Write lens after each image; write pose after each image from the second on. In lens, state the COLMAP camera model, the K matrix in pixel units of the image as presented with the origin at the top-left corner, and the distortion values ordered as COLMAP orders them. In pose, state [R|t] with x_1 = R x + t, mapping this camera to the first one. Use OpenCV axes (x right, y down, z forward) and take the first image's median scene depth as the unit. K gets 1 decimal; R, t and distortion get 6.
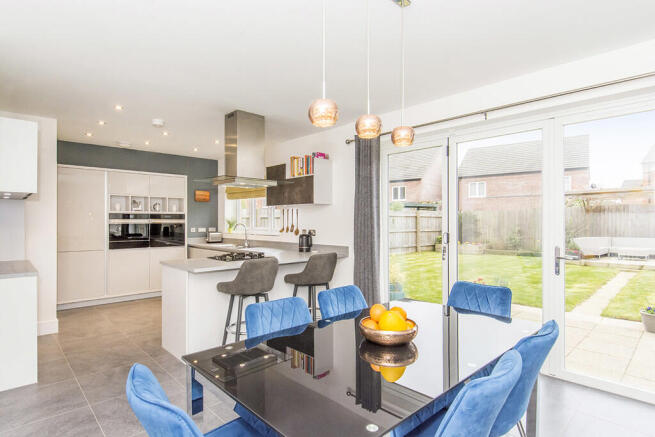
lens RADIAL K [[349.3, 0, 326.9], [0, 349.3, 222.2], [0, 0, 1]] dist [0.006371, 0.000697]
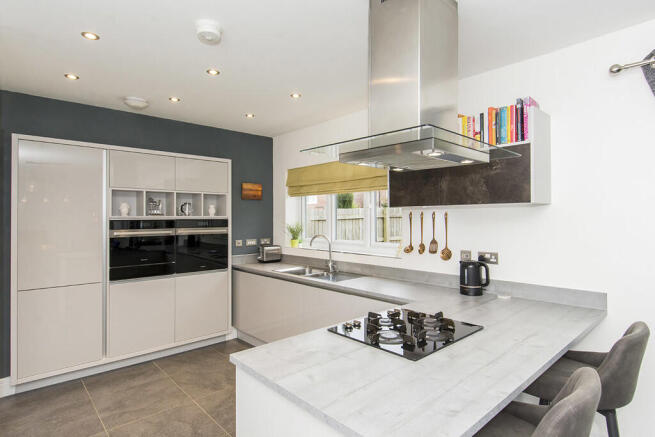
lens RADIAL K [[349.3, 0, 330.6], [0, 349.3, 215.8], [0, 0, 1]] dist [0.006371, 0.000697]
pose [[0.999934, -0.003695, -0.010898, -0.222353], [0.003577, 0.999935, -0.010823, -0.023126], [0.010938, 0.010784, 0.999882, 0.378898]]
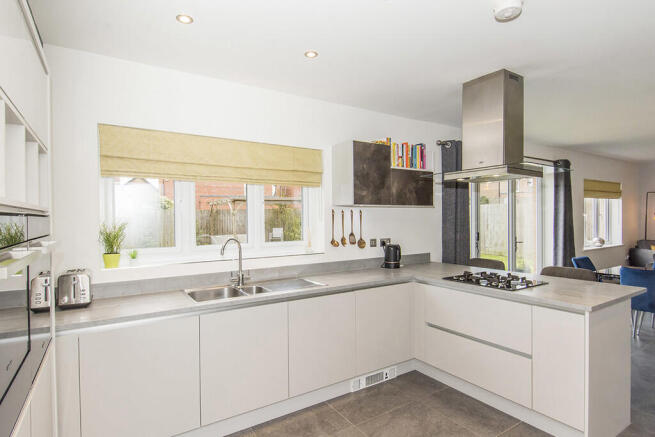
lens RADIAL K [[349.3, 0, 327.0], [0, 349.3, 215.6], [0, 0, 1]] dist [0.006371, 0.000697]
pose [[0.186185, -0.004170, 0.982506, -0.662221], [0.006668, 0.999973, 0.002980, -0.025284], [-0.982492, 0.005996, 0.186208, 0.795654]]
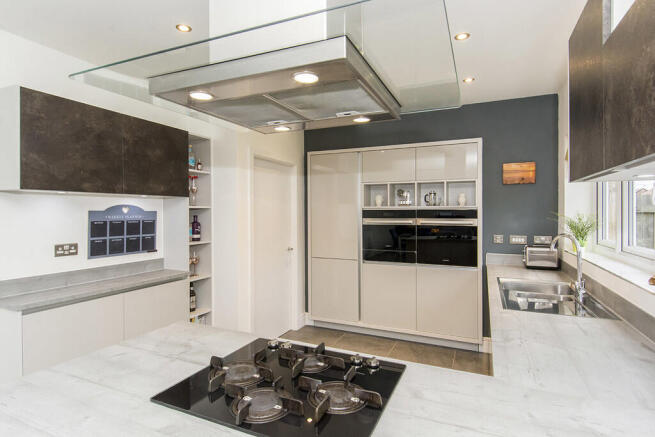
lens RADIAL K [[349.3, 0, 329.6], [0, 349.3, 217.3], [0, 0, 1]] dist [0.006371, 0.000697]
pose [[0.382595, 0.018482, -0.923731, 0.009237], [0.000264, 0.999798, 0.020113, -0.023086], [0.923916, -0.007939, 0.382513, 0.613129]]
